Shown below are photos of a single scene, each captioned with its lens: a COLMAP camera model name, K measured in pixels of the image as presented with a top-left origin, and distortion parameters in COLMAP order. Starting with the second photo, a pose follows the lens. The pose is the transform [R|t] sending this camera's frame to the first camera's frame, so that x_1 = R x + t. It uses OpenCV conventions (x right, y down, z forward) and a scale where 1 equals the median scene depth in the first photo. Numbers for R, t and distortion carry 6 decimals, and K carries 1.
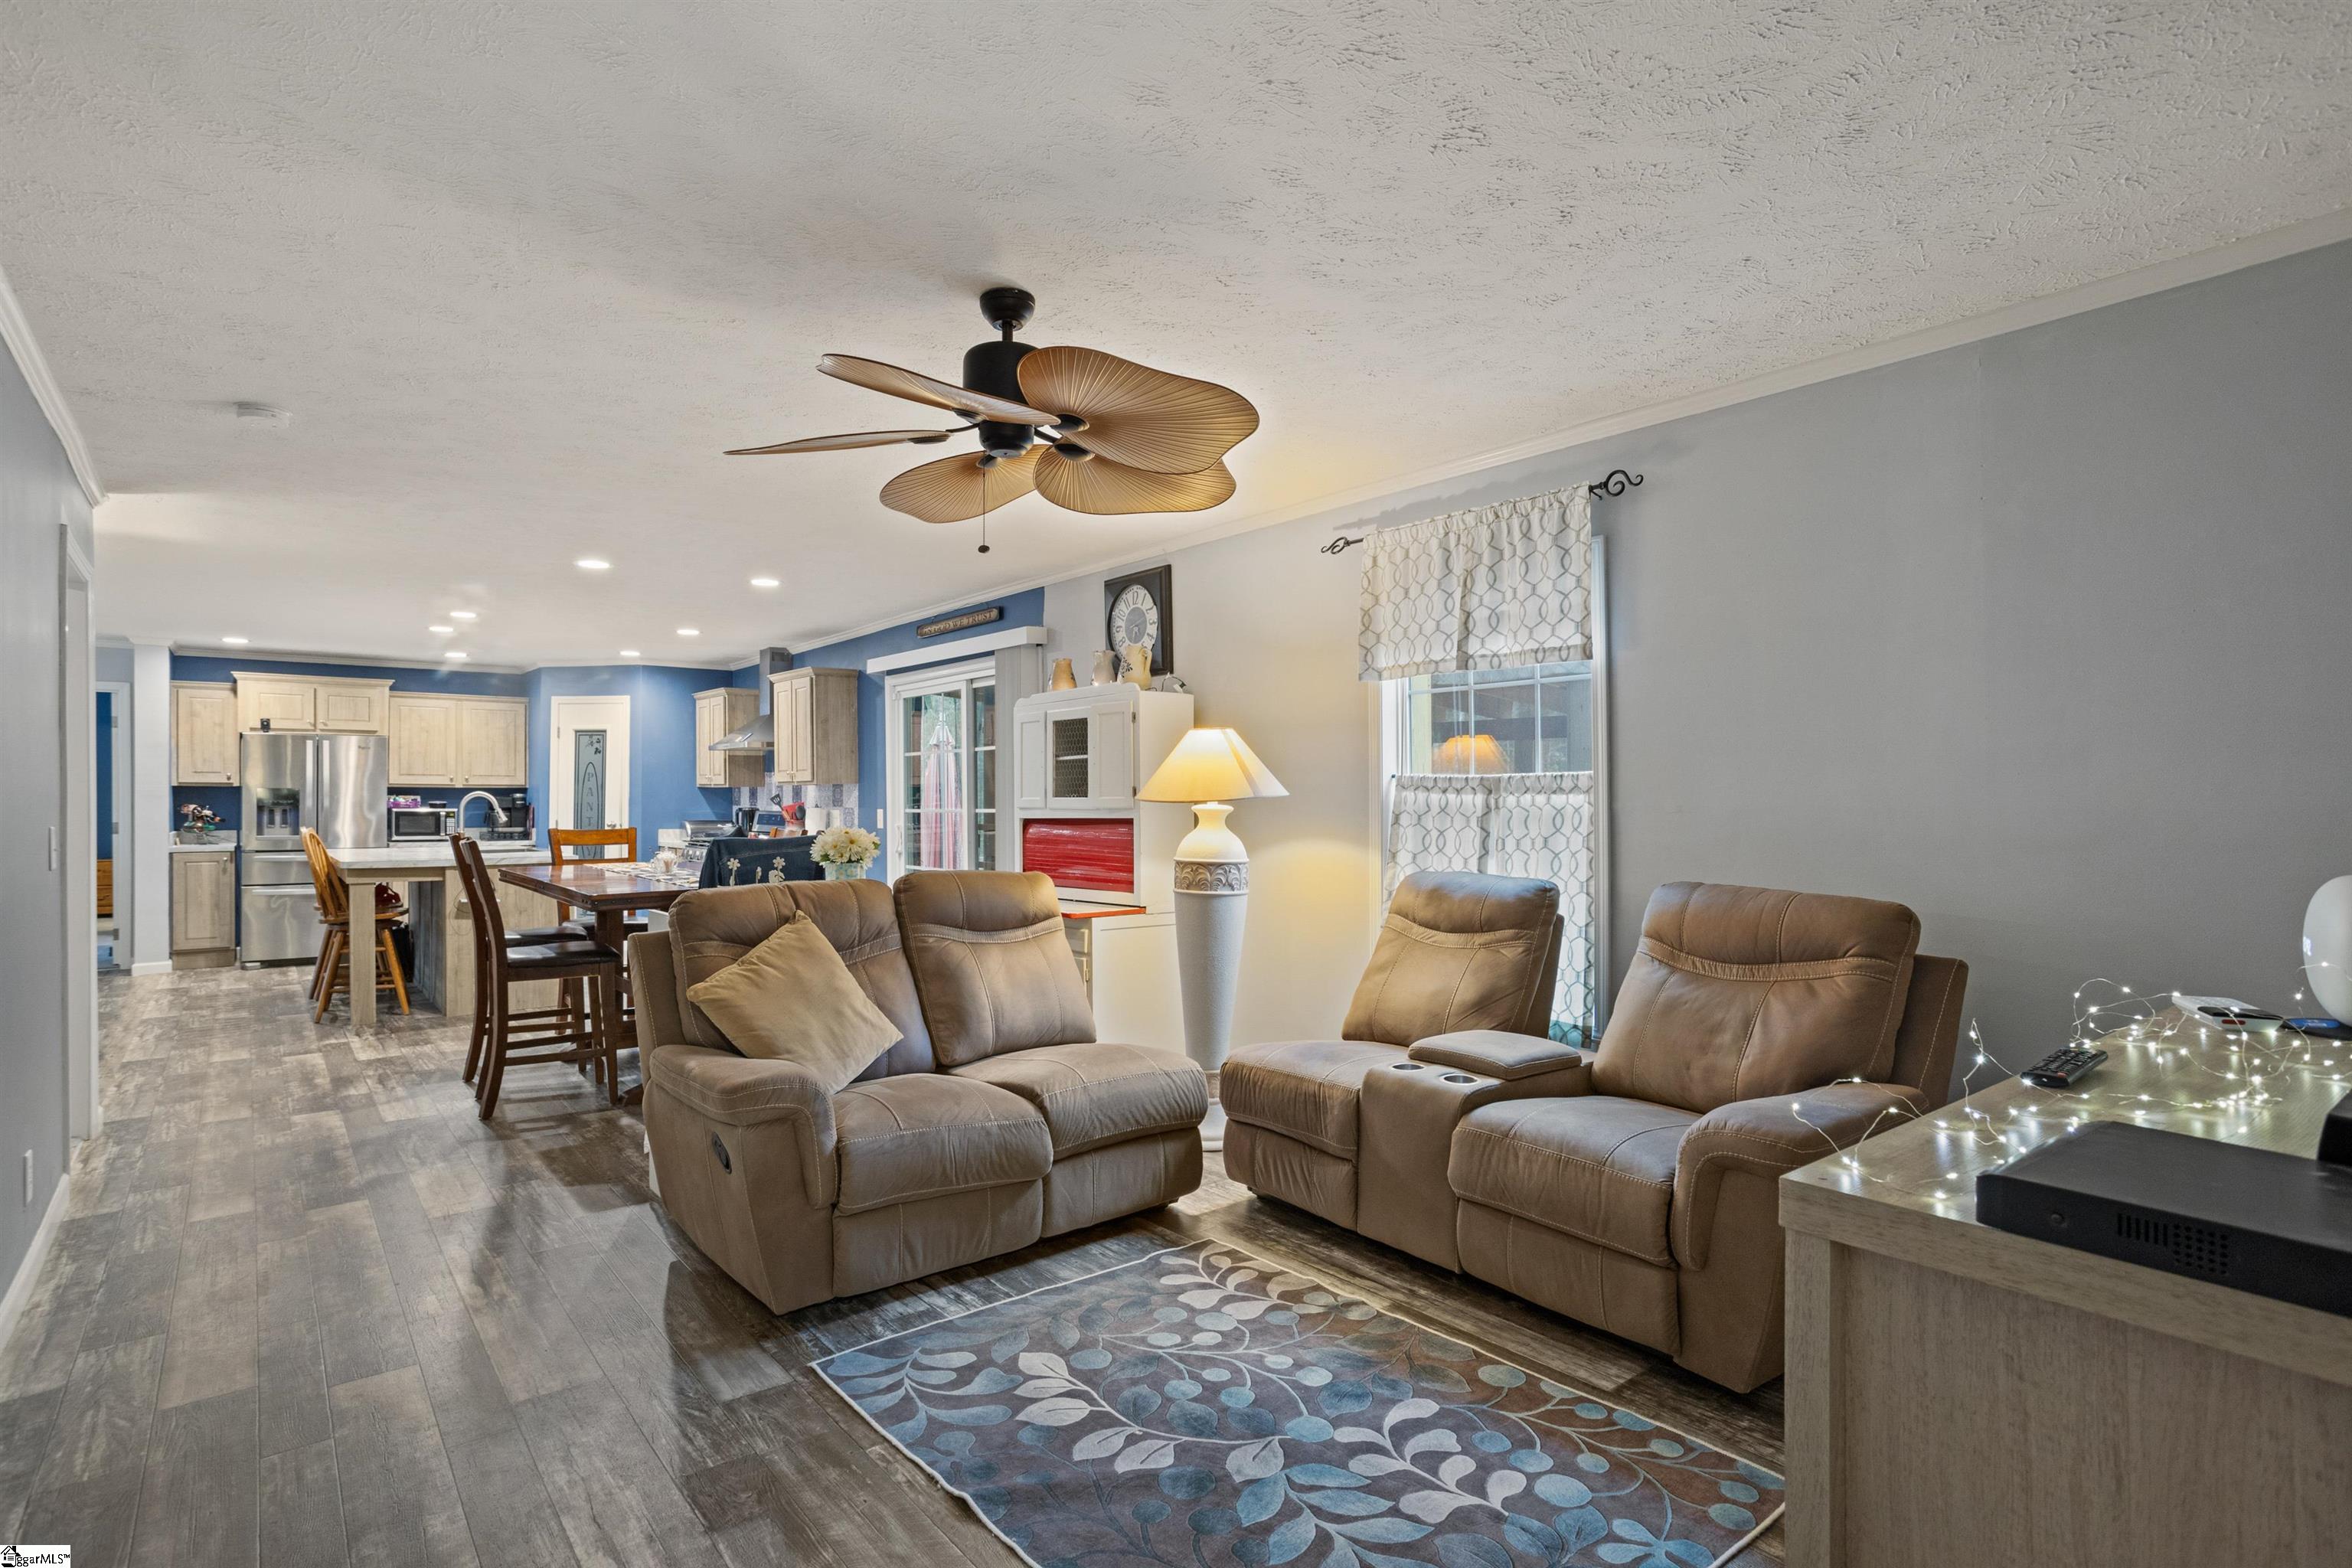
lens RADIAL K [[1161.0, 0, 1156.6], [0, 1161.0, 795.4], [0, 0, 1]] dist [-0.030402, 0.017823]
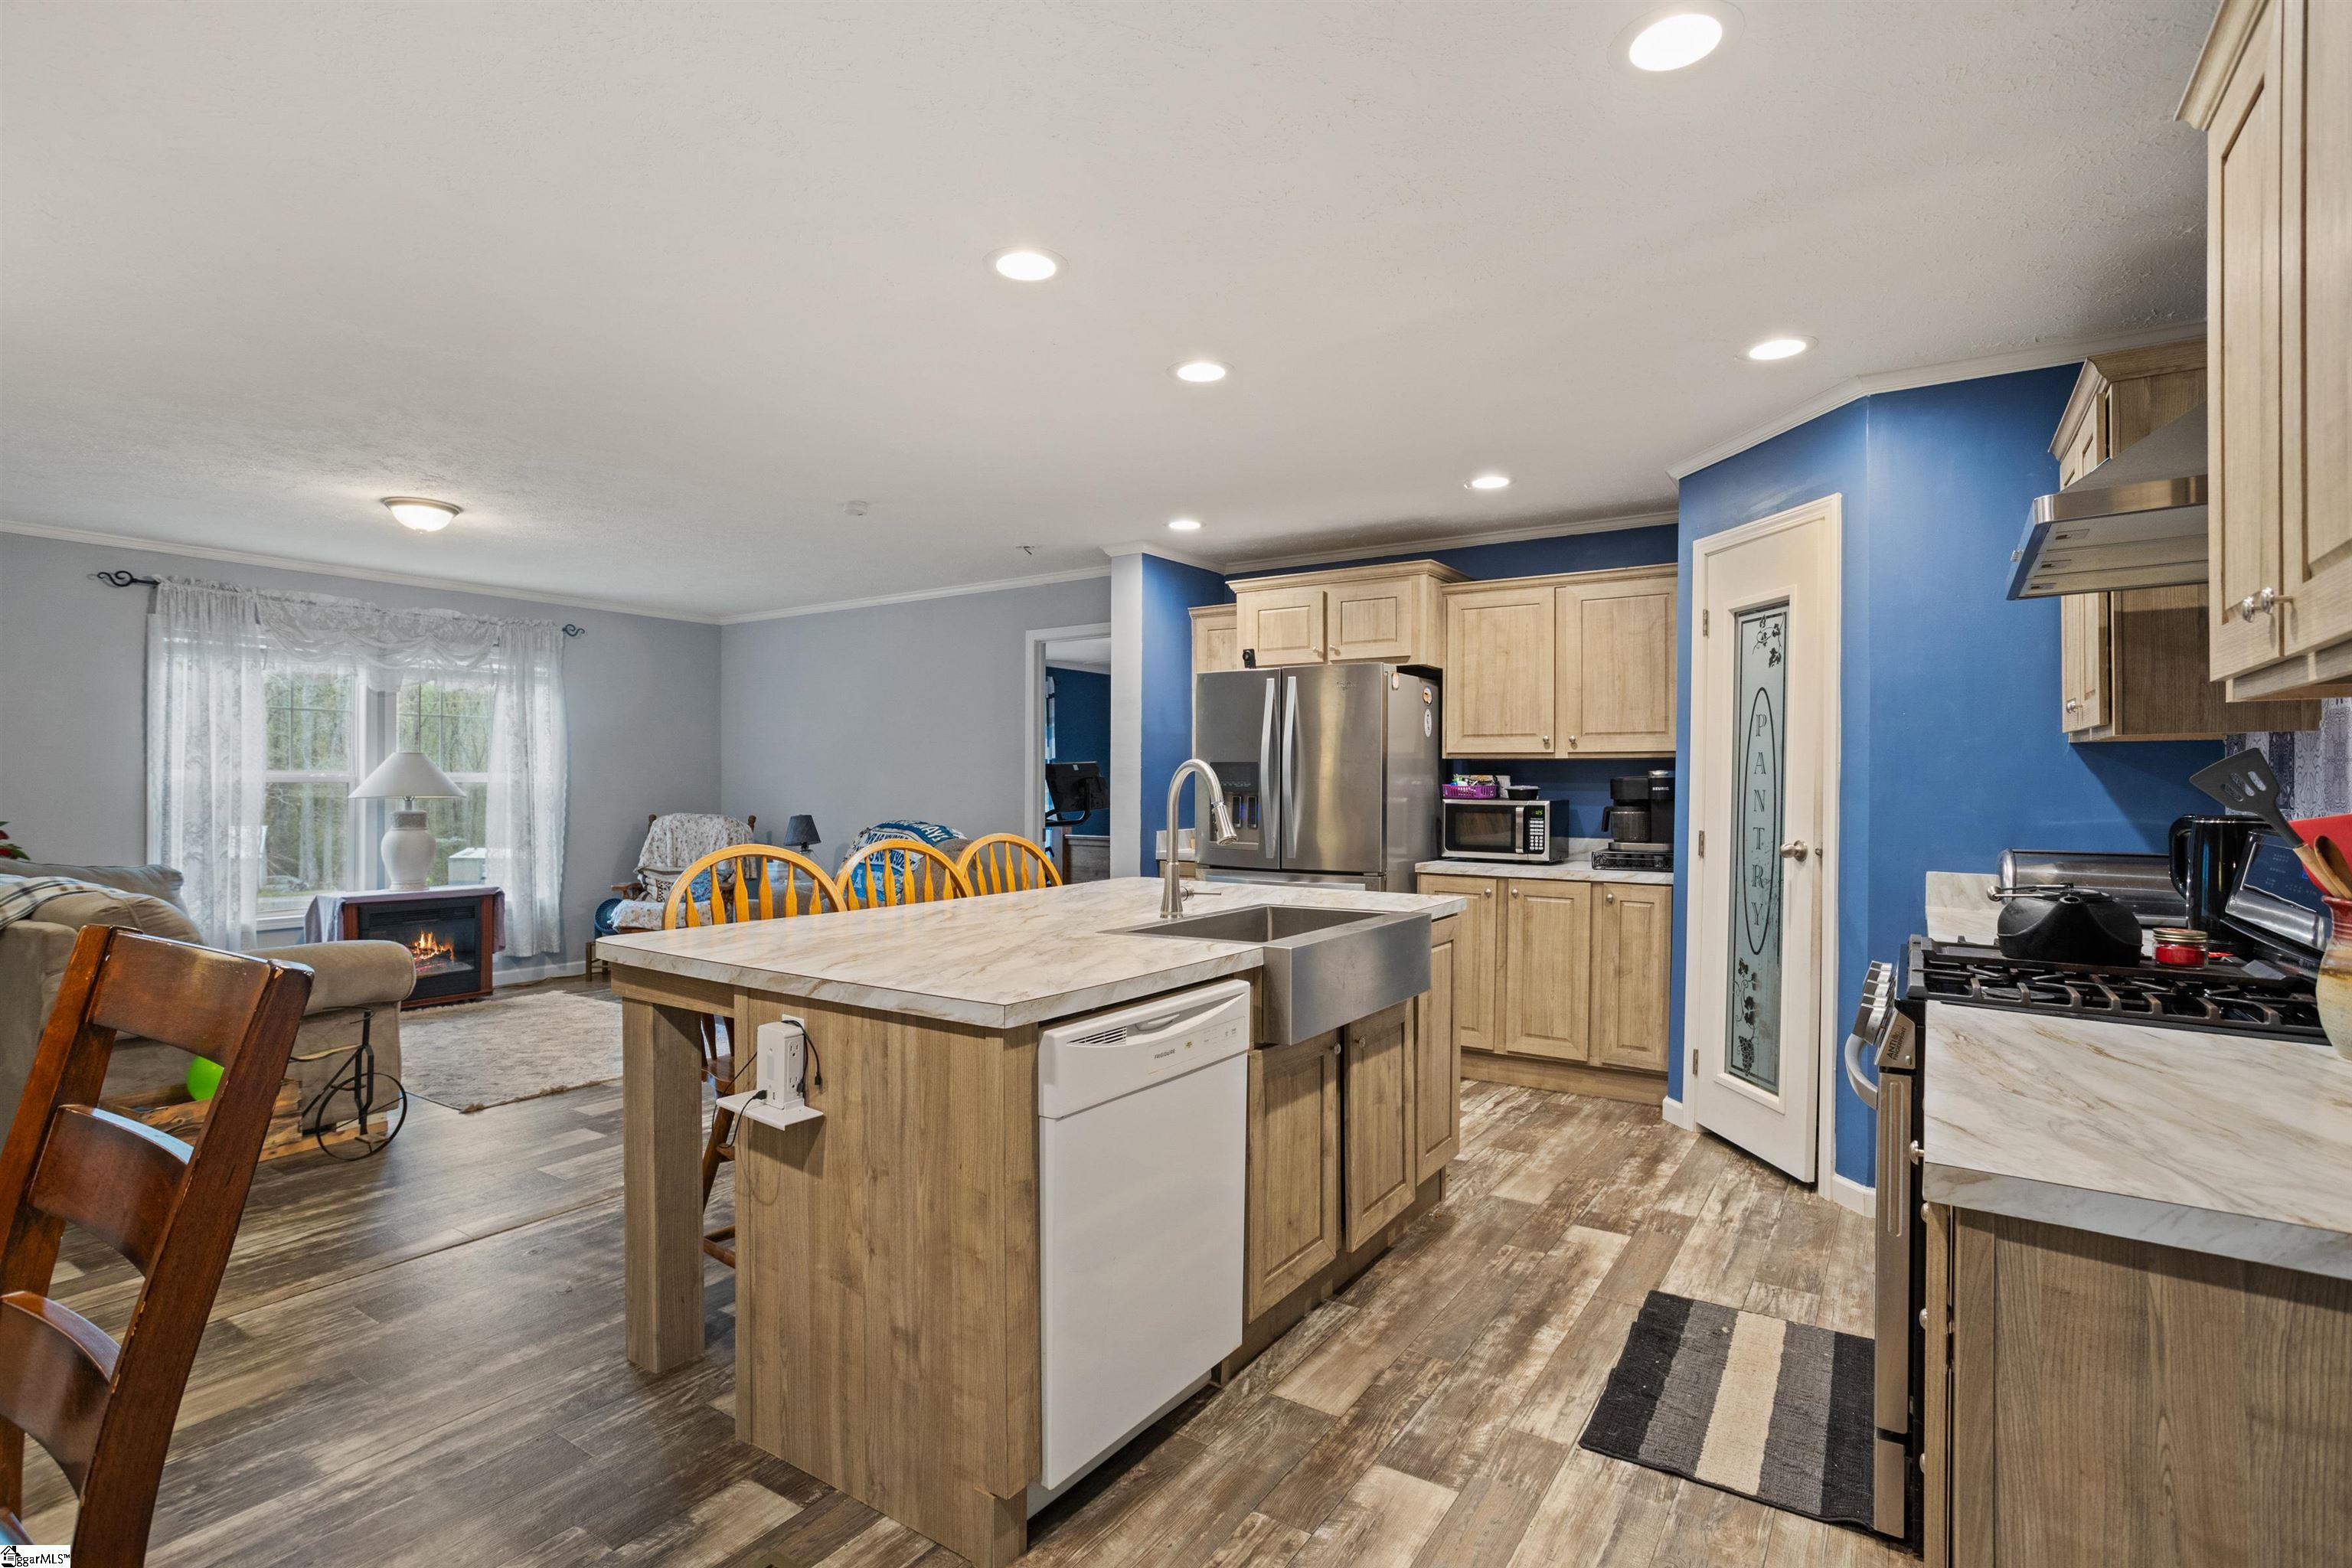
lens RADIAL K [[1161.0, 0, 1157.6], [0, 1161.0, 773.9], [0, 0, 1]] dist [-0.030402, 0.017823]
pose [[0.286722, -0.004806, -0.958002, -0.191137], [-0.003418, 0.999976, -0.006040, 0.003598], [0.958008, 0.005006, 0.286699, 0.750374]]
